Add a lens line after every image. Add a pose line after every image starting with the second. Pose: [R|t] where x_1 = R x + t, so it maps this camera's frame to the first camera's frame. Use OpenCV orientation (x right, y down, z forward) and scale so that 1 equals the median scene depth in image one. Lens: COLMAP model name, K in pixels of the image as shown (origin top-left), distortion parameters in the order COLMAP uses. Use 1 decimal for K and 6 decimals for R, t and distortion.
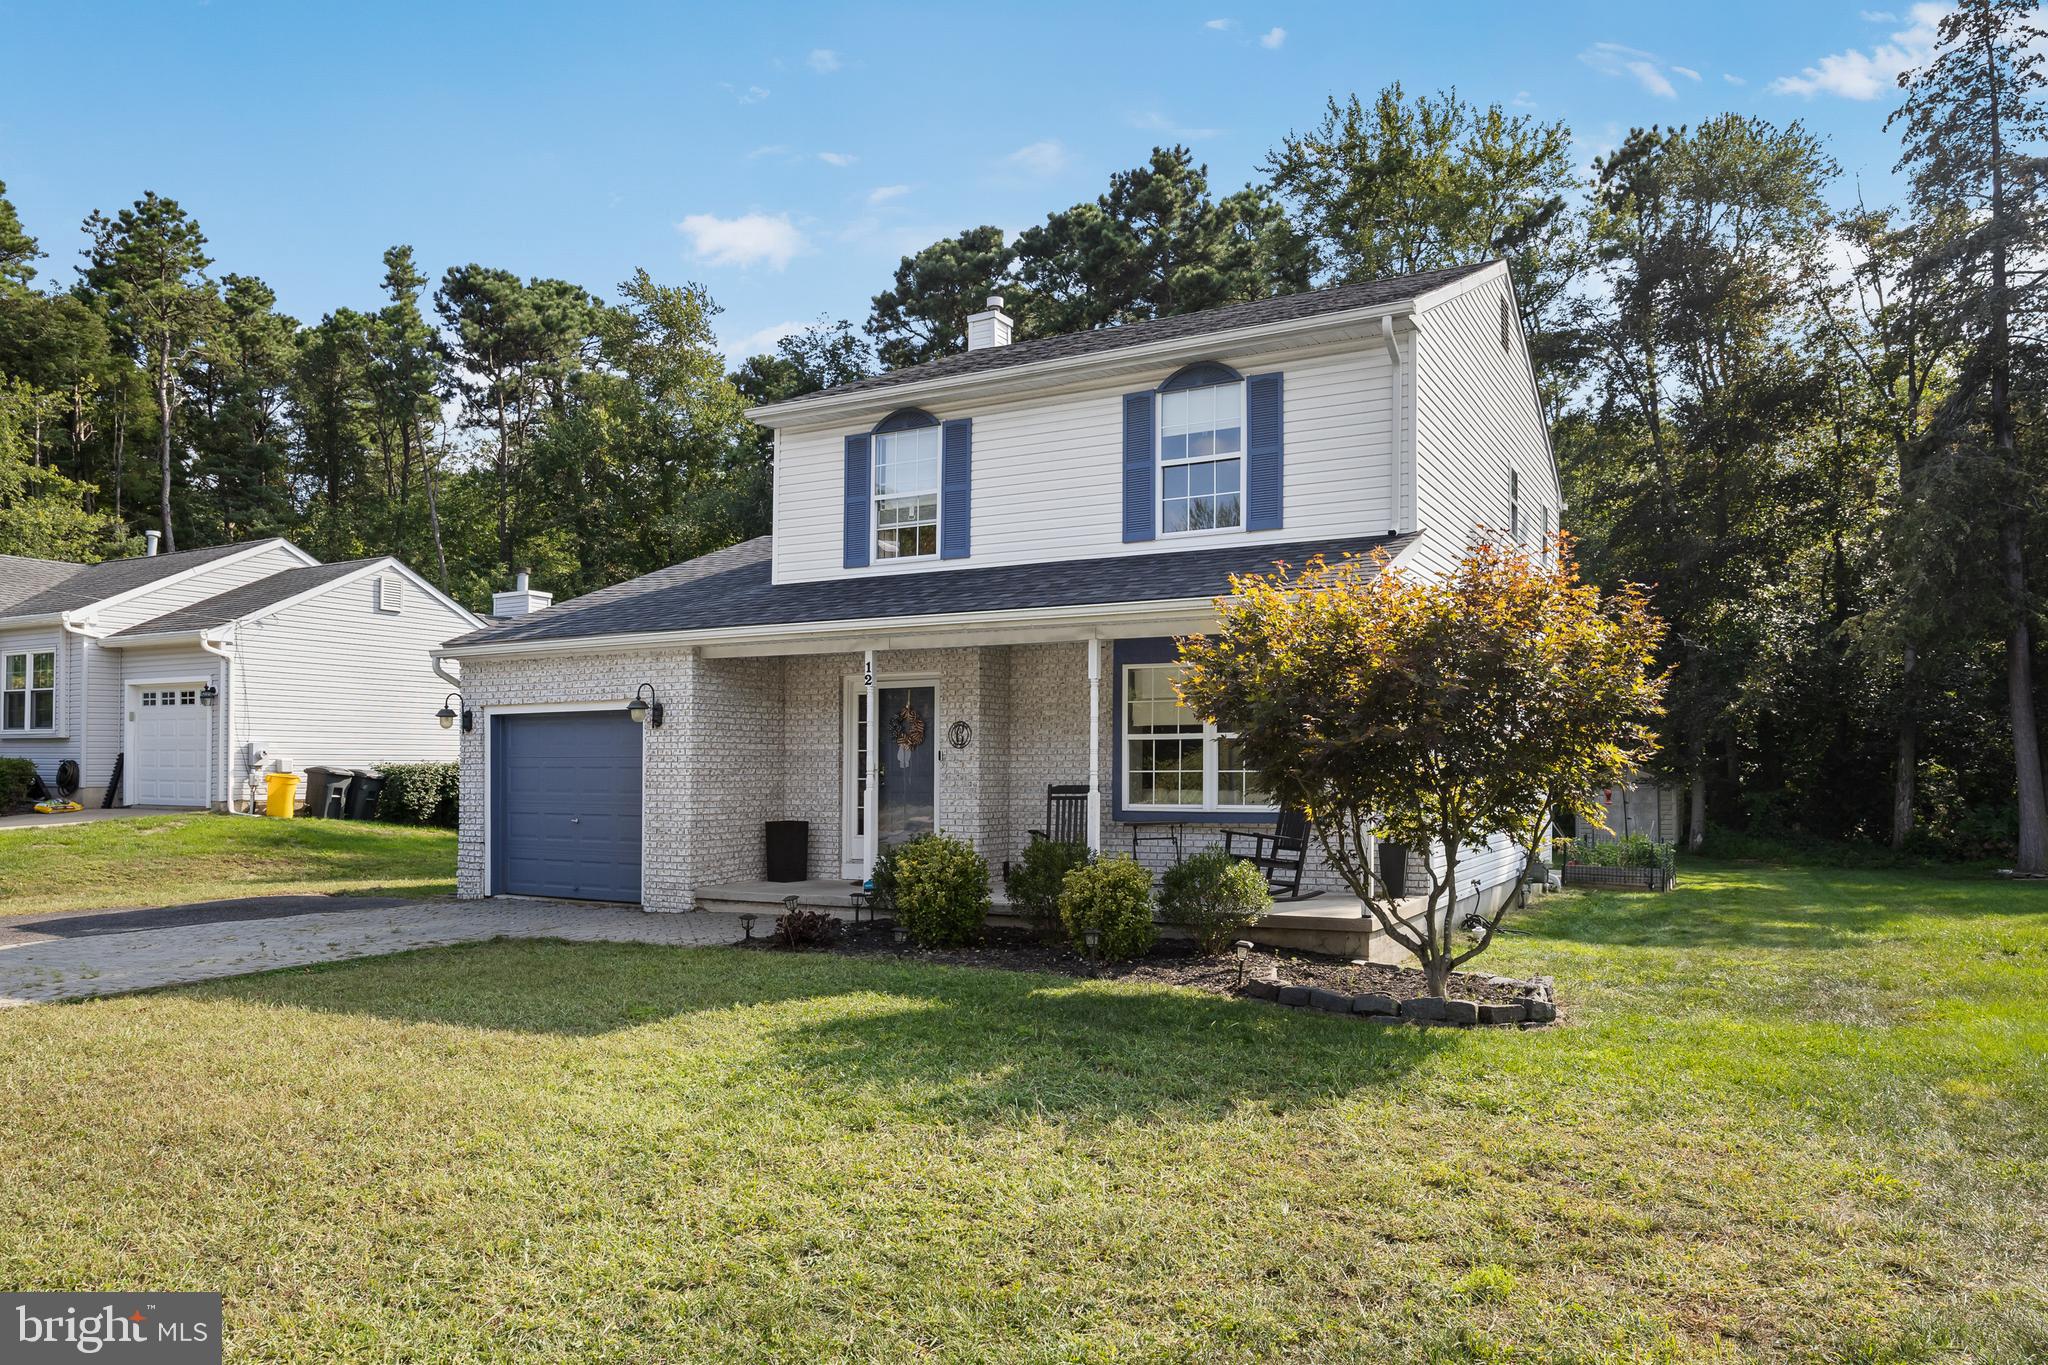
lens RADIAL K [[1160.6, 0, 1025.1], [0, 1160.6, 766.6], [0, 0, 1]] dist [-0.003227, -0.000953]
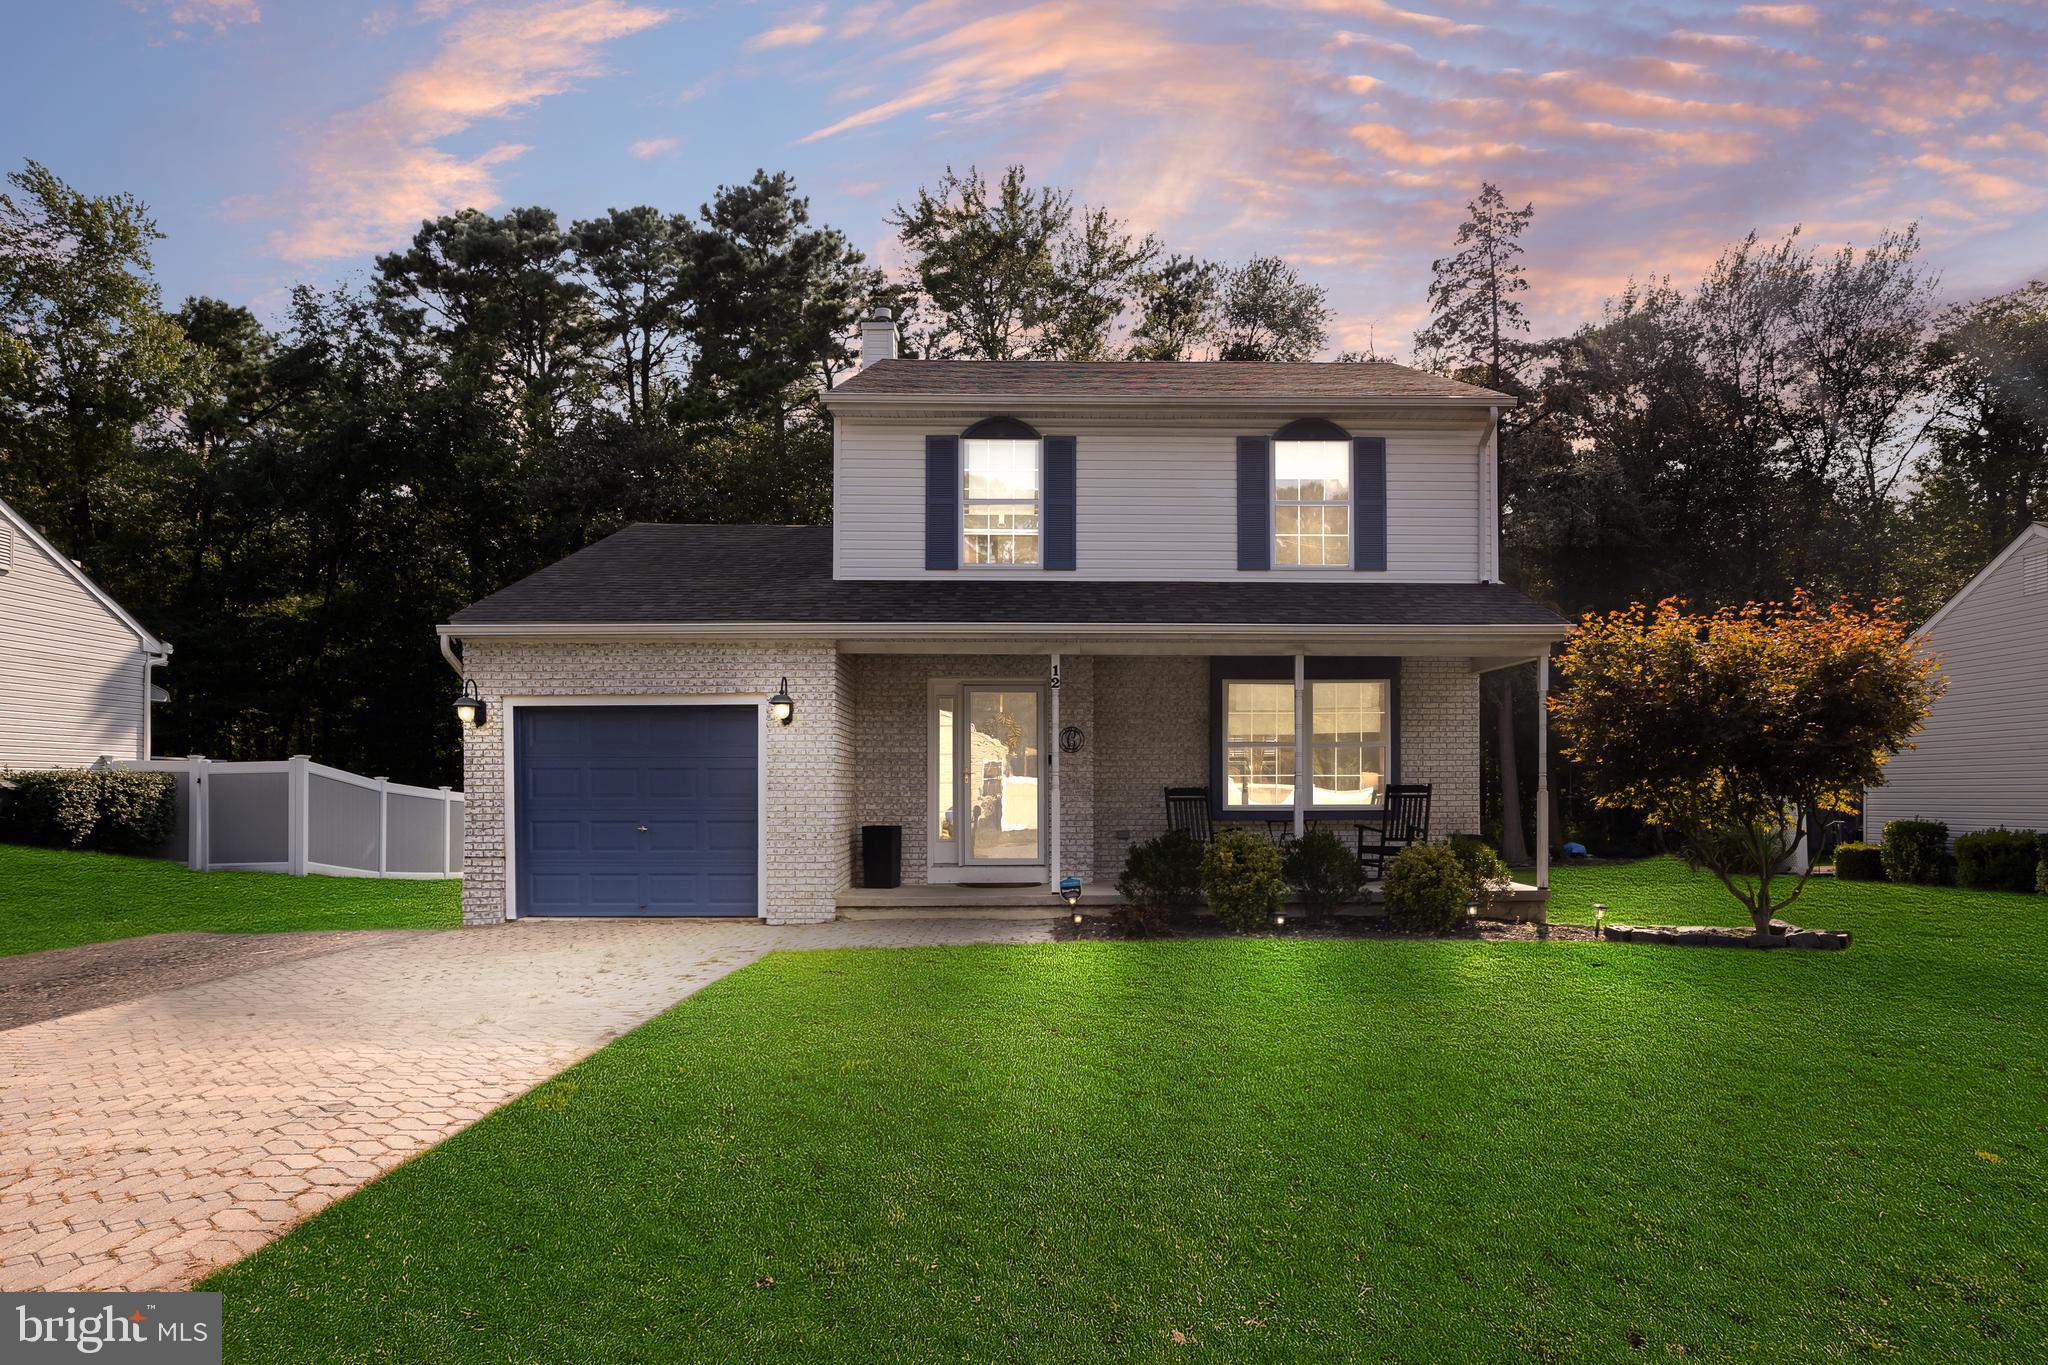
lens RADIAL K [[1132.9, 0, 1021.5], [0, 1132.9, 792.5], [0, 0, 1]] dist [-0.007201, 0.000788]
pose [[0.901762, 0.001908, 0.432228, -0.503803], [-0.002567, 0.999996, 0.000941, 0.017809], [-0.432225, -0.001958, 0.901764, 0.097475]]
